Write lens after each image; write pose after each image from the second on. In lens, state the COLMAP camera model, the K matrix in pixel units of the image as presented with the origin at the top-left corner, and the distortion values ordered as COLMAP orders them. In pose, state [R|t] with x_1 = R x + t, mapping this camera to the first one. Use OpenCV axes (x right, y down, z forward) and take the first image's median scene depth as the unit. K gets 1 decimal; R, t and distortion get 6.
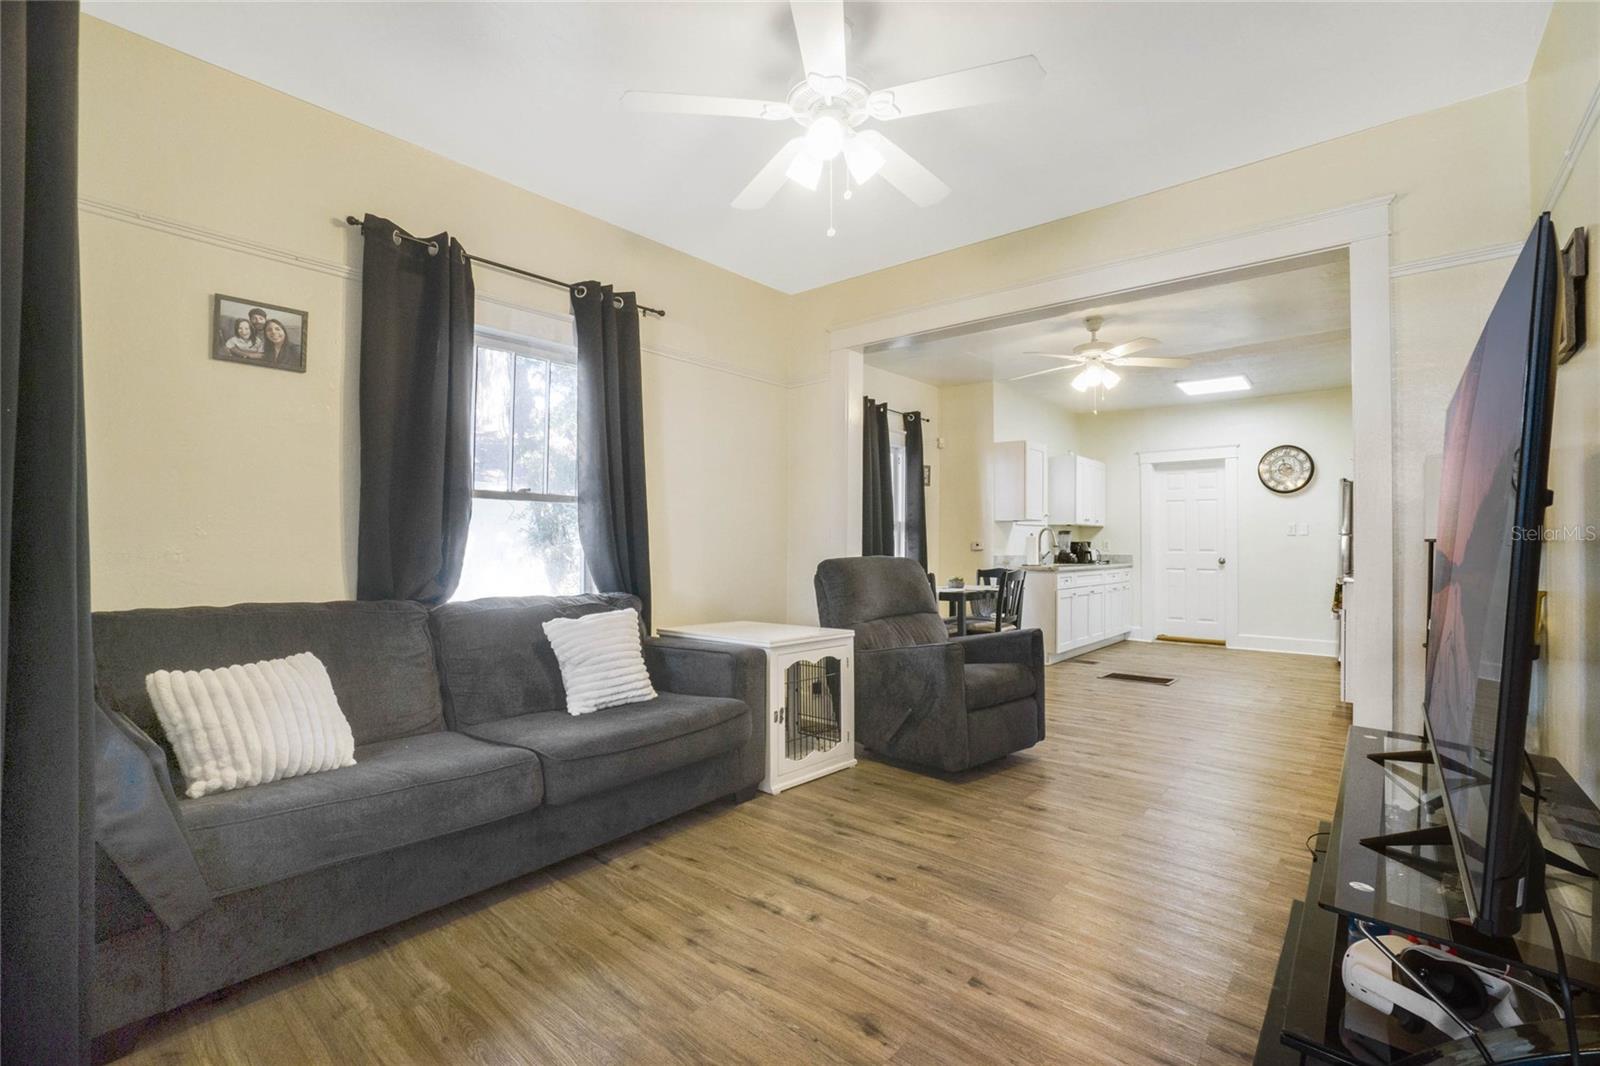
lens RADIAL K [[723.4, 0, 796.6], [0, 723.4, 536.4], [0, 0, 1]] dist [-0.054988, 0.000181]
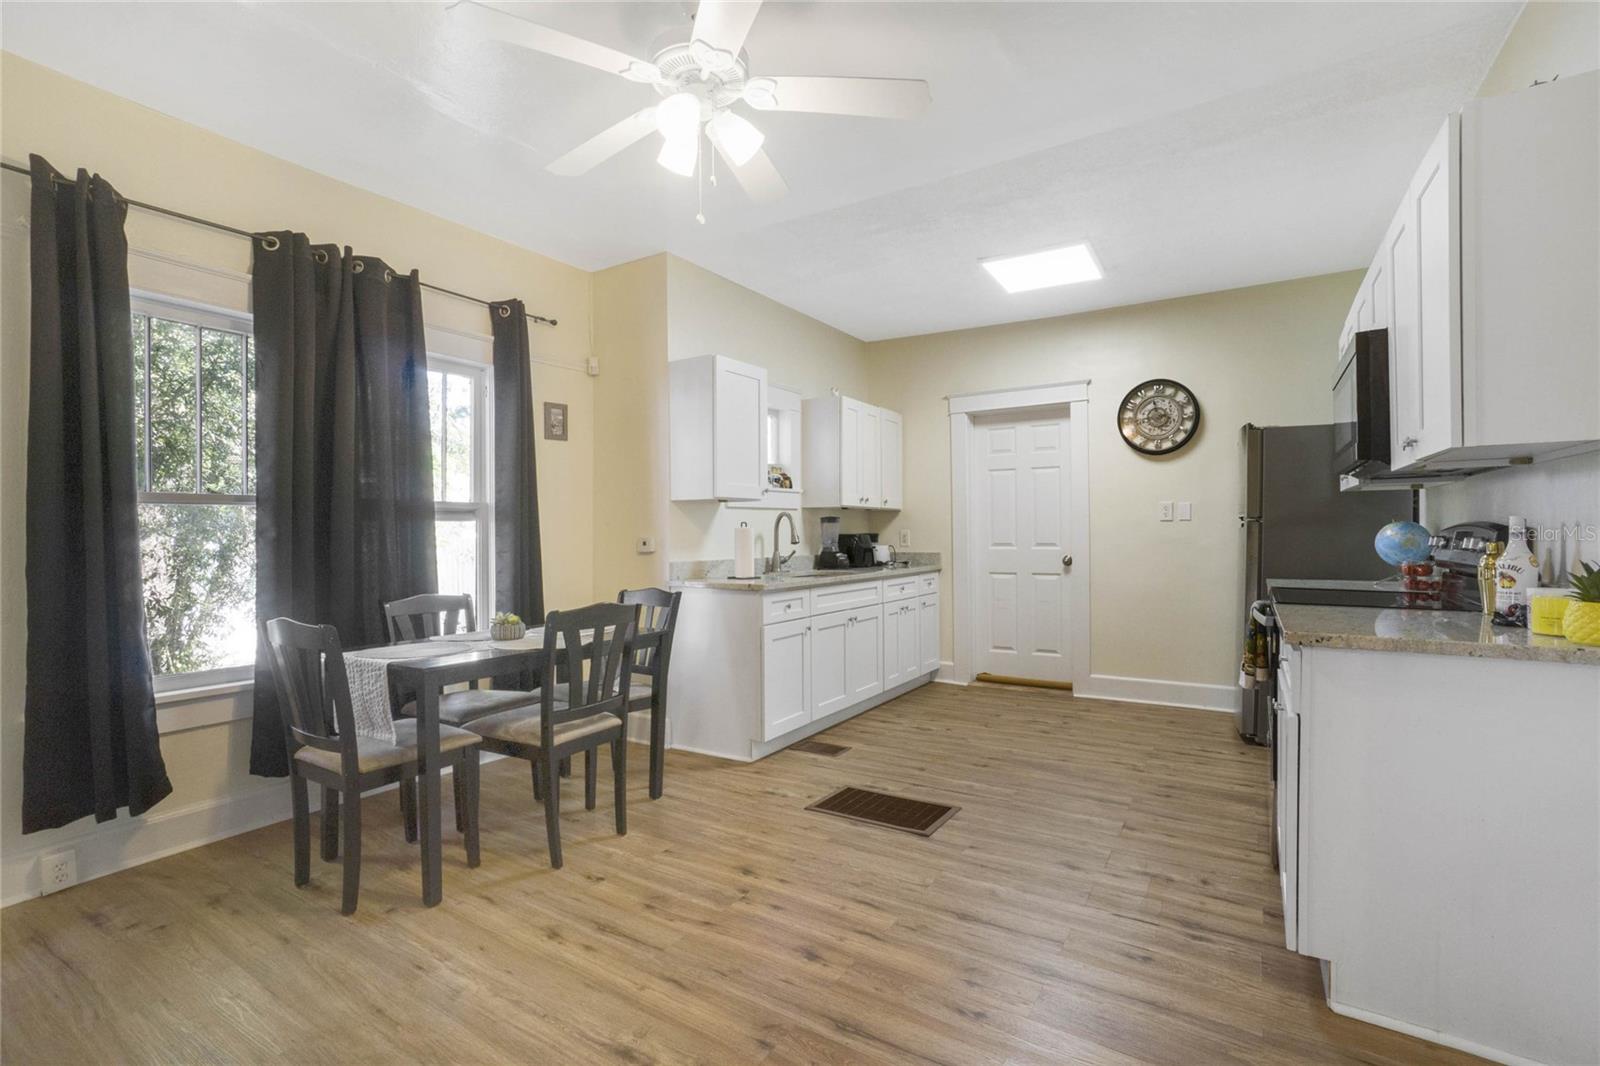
lens RADIAL K [[716.3, 0, 777.2], [0, 716.3, 527.5], [0, 0, 1]] dist [-0.087316, 0.000130]
pose [[0.993190, -0.010171, 0.116057, 0.259032], [0.010387, 0.999945, -0.001263, 0.001779], [-0.116038, 0.002460, 0.993242, 0.385949]]
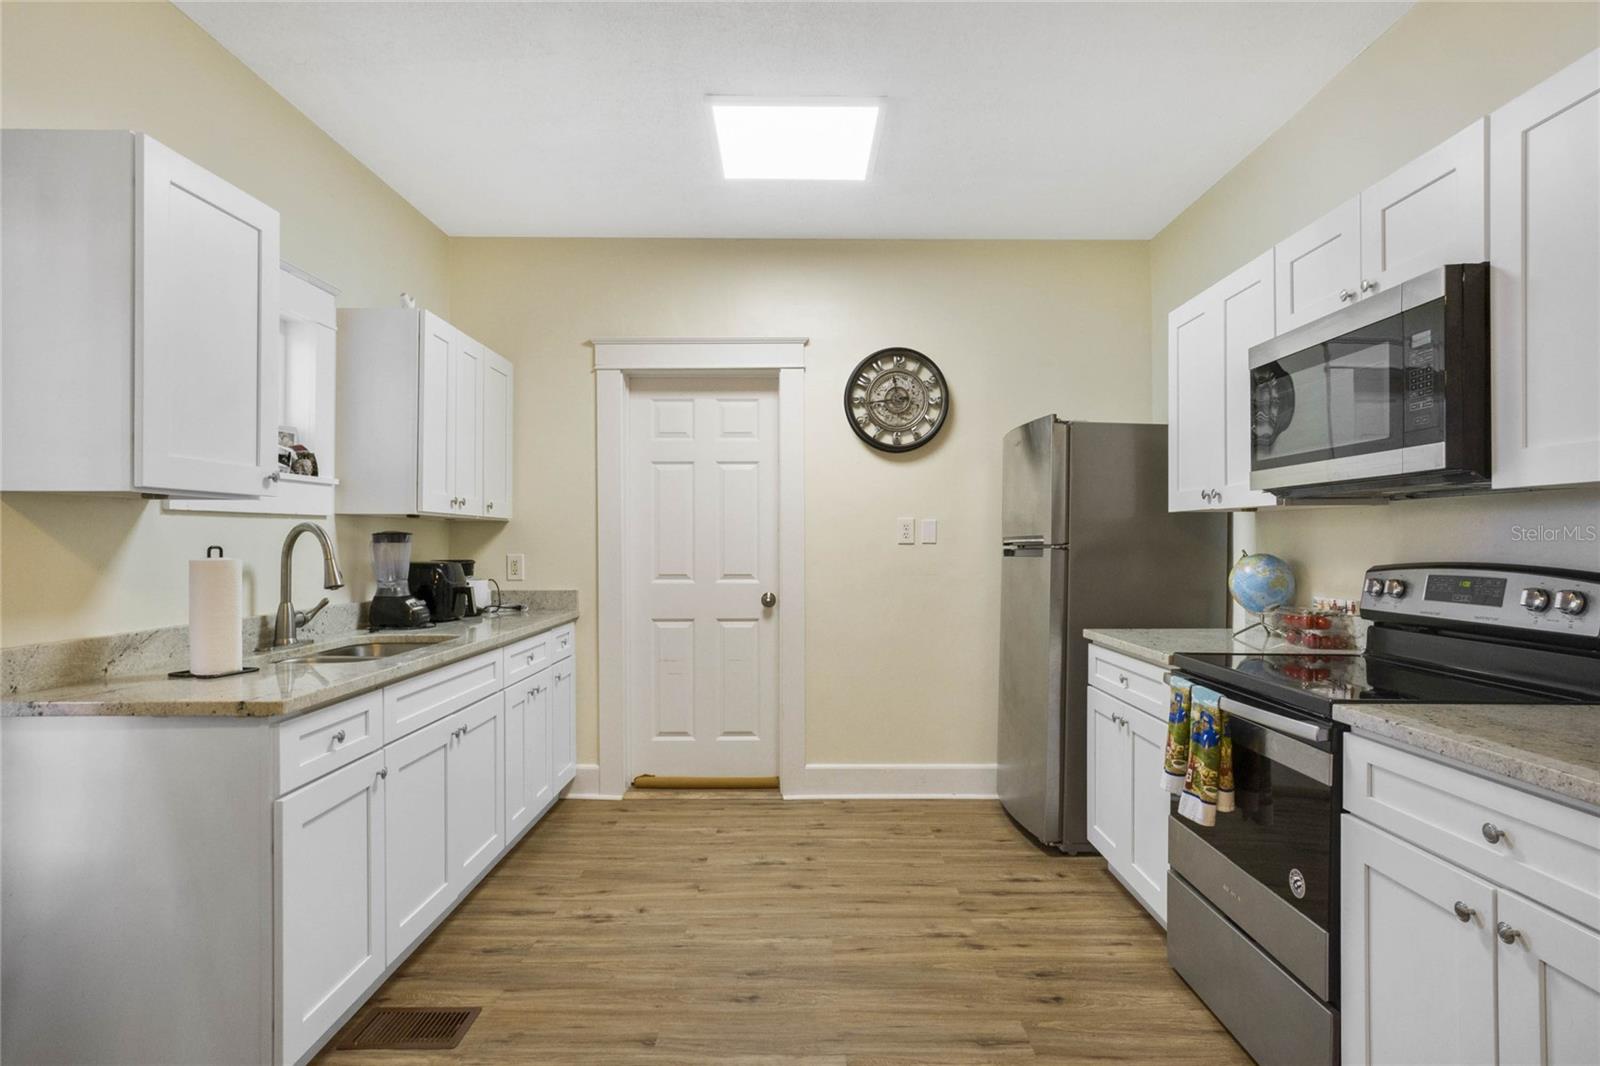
lens RADIAL K [[868.6, 0, 805.2], [0, 868.6, 537.6], [0, 0, 1]] dist [-0.033945, 0.025845]
pose [[0.757387, -0.001503, 0.652965, 0.258652], [-0.000792, 0.999995, 0.003221, -0.006755], [-0.652966, -0.002956, 0.757381, 0.568790]]
